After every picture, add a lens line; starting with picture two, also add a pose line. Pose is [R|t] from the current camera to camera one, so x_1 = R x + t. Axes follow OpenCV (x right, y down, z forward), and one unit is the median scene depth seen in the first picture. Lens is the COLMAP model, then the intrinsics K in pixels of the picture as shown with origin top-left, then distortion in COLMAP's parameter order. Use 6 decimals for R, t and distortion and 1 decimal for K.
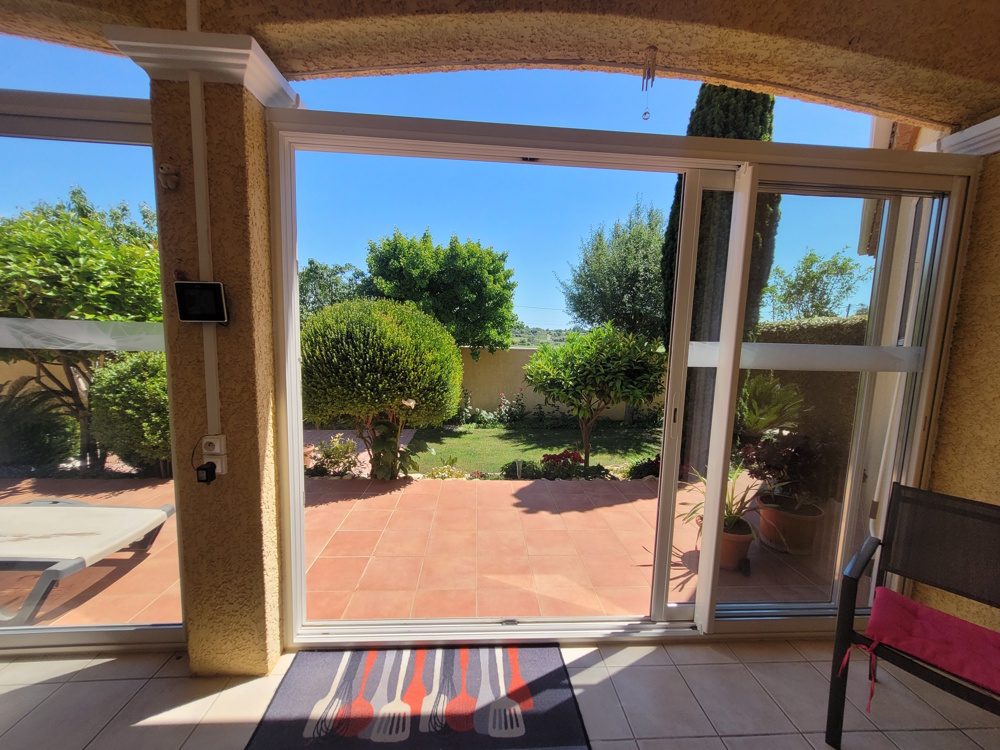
lens RADIAL K [[398.8, 0, 500.0], [0, 398.8, 375.0], [0, 0, 1]] dist [-0.000152, 0.000006]
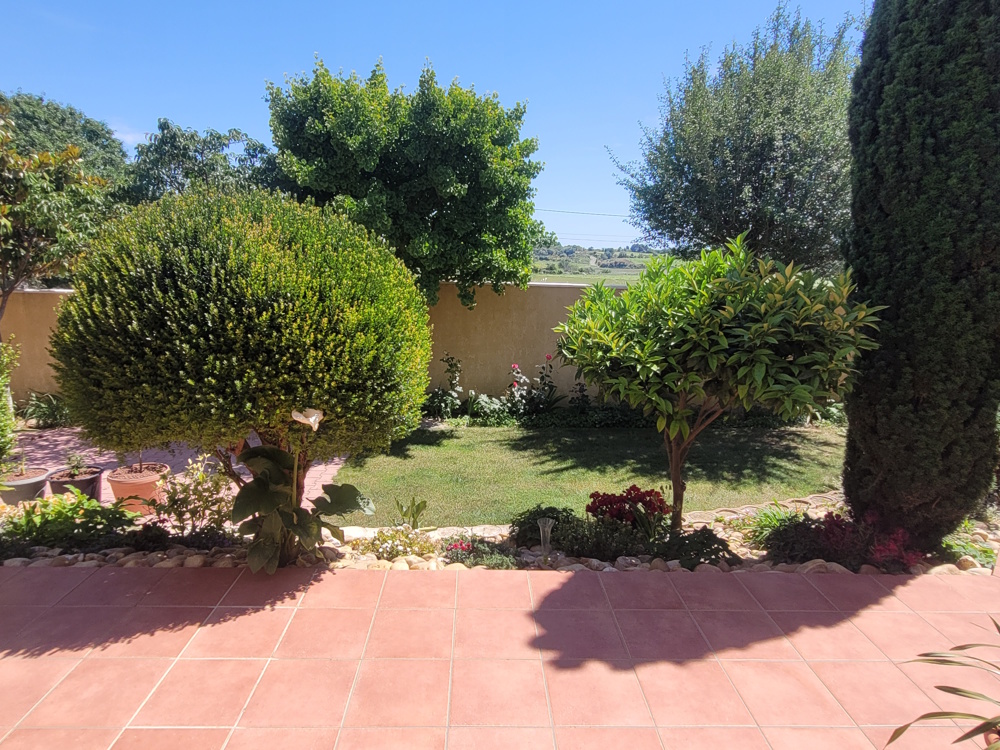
lens RADIAL K [[607.1, 0, 500.0], [0, 607.1, 375.0], [0, 0, 1]] dist [0.001103, -0.000709]
pose [[0.999682, 0.004320, -0.024838, 0.006325], [-0.001982, 0.995628, 0.093387, -0.025022], [0.025133, -0.093308, 0.995320, 0.173459]]
